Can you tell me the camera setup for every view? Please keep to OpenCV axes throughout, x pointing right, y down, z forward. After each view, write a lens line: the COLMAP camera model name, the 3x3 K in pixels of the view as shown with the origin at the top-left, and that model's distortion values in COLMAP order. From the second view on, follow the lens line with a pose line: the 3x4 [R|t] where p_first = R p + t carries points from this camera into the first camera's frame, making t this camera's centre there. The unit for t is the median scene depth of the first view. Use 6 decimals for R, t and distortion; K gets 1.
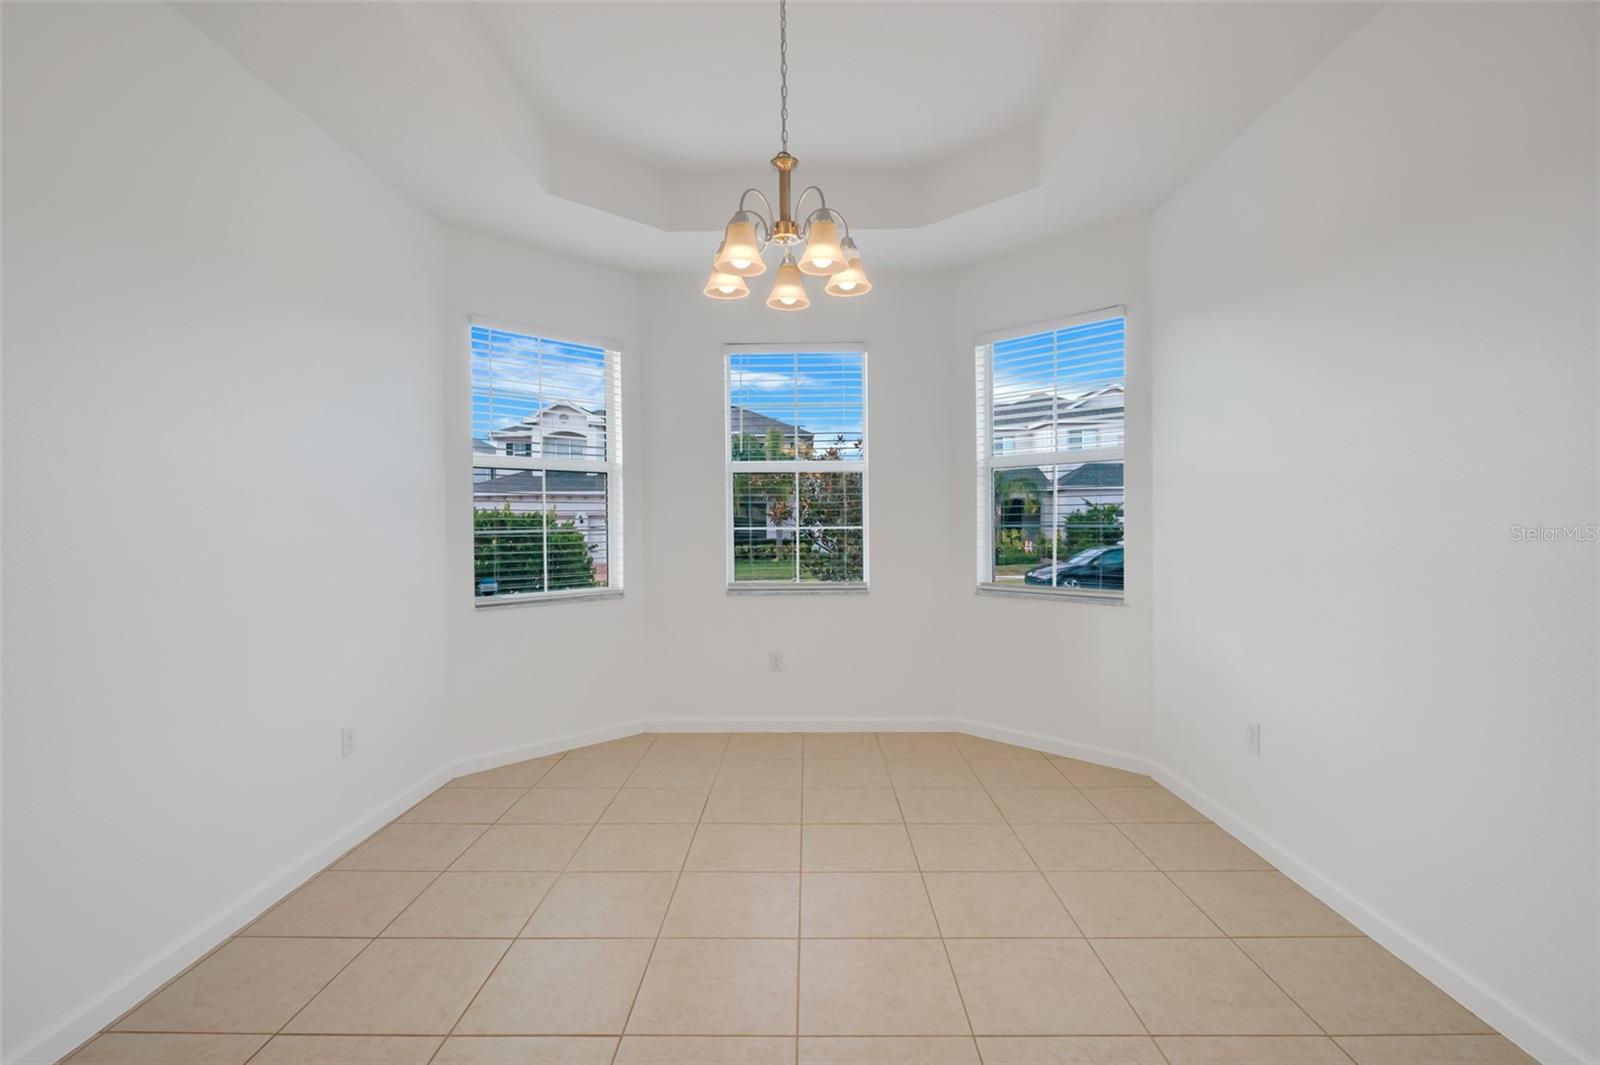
lens RADIAL K [[745.7, 0, 793.6], [0, 745.7, 529.5], [0, 0, 1]] dist [-0.000987, -0.000202]
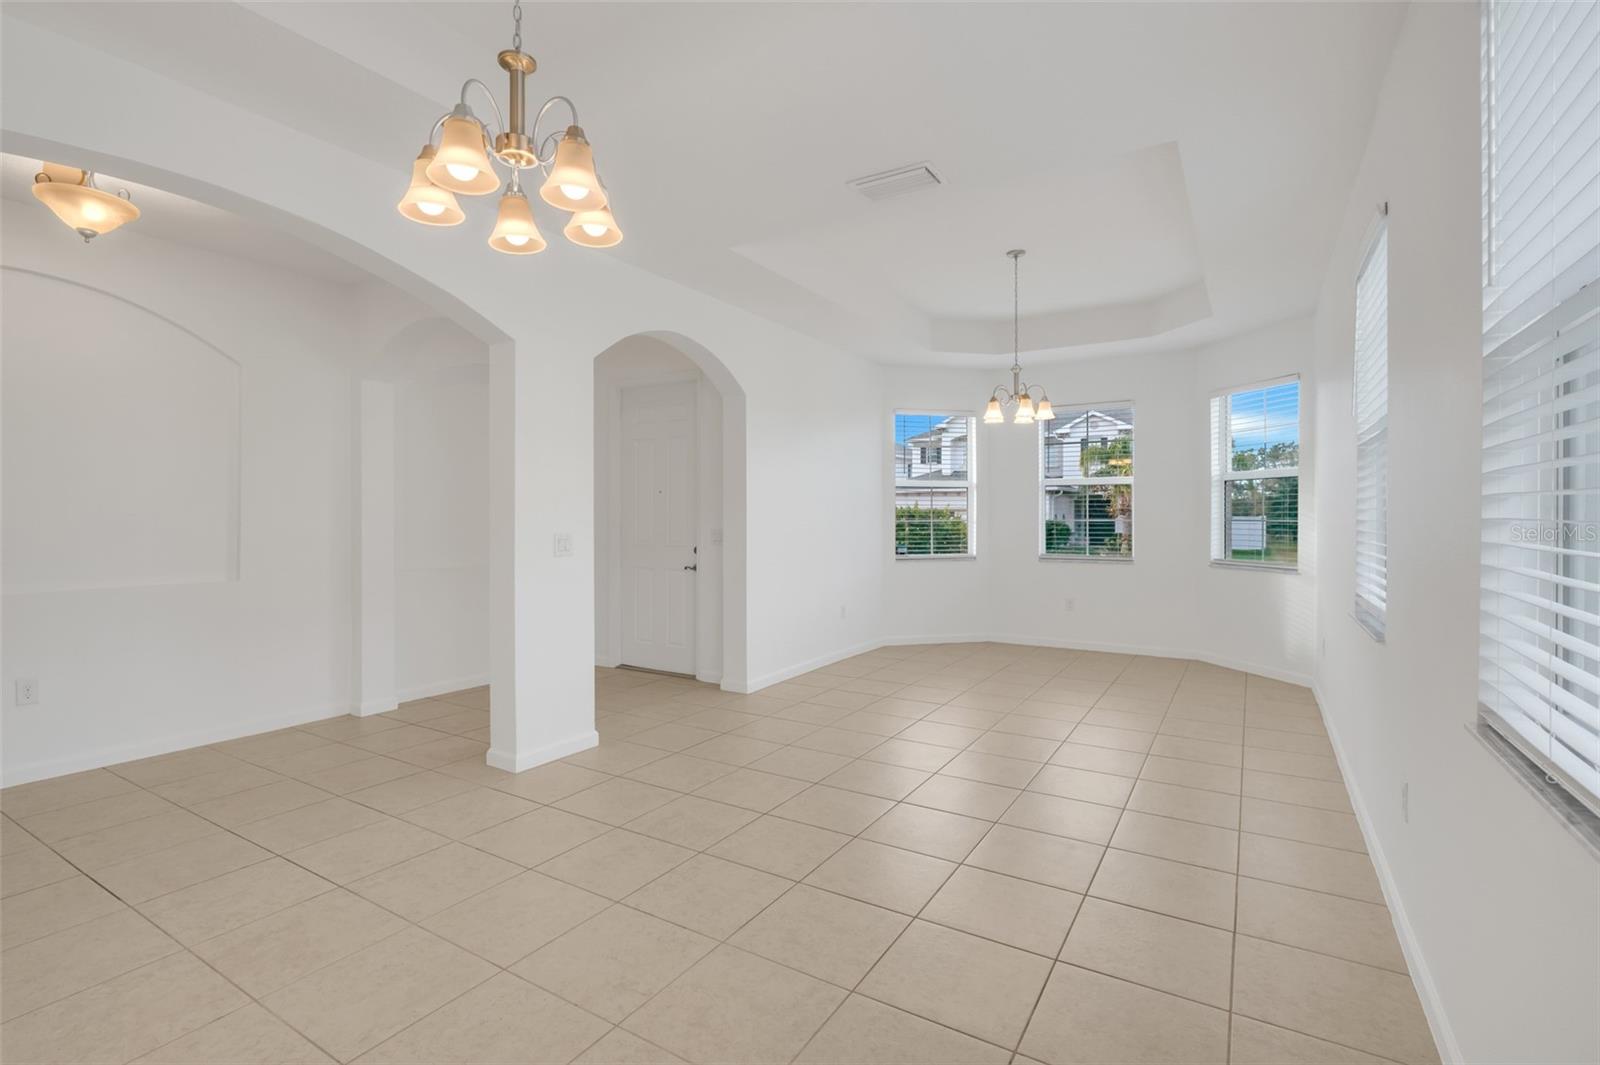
lens RADIAL K [[745.7, 0, 796.6], [0, 745.7, 524.6], [0, 0, 1]] dist [-0.000987, -0.000202]
pose [[0.860257, 0.012689, -0.509704, 0.290988], [-0.011327, 0.999919, 0.005775, 0.004186], [0.509736, 0.000805, 0.860331, -0.688248]]
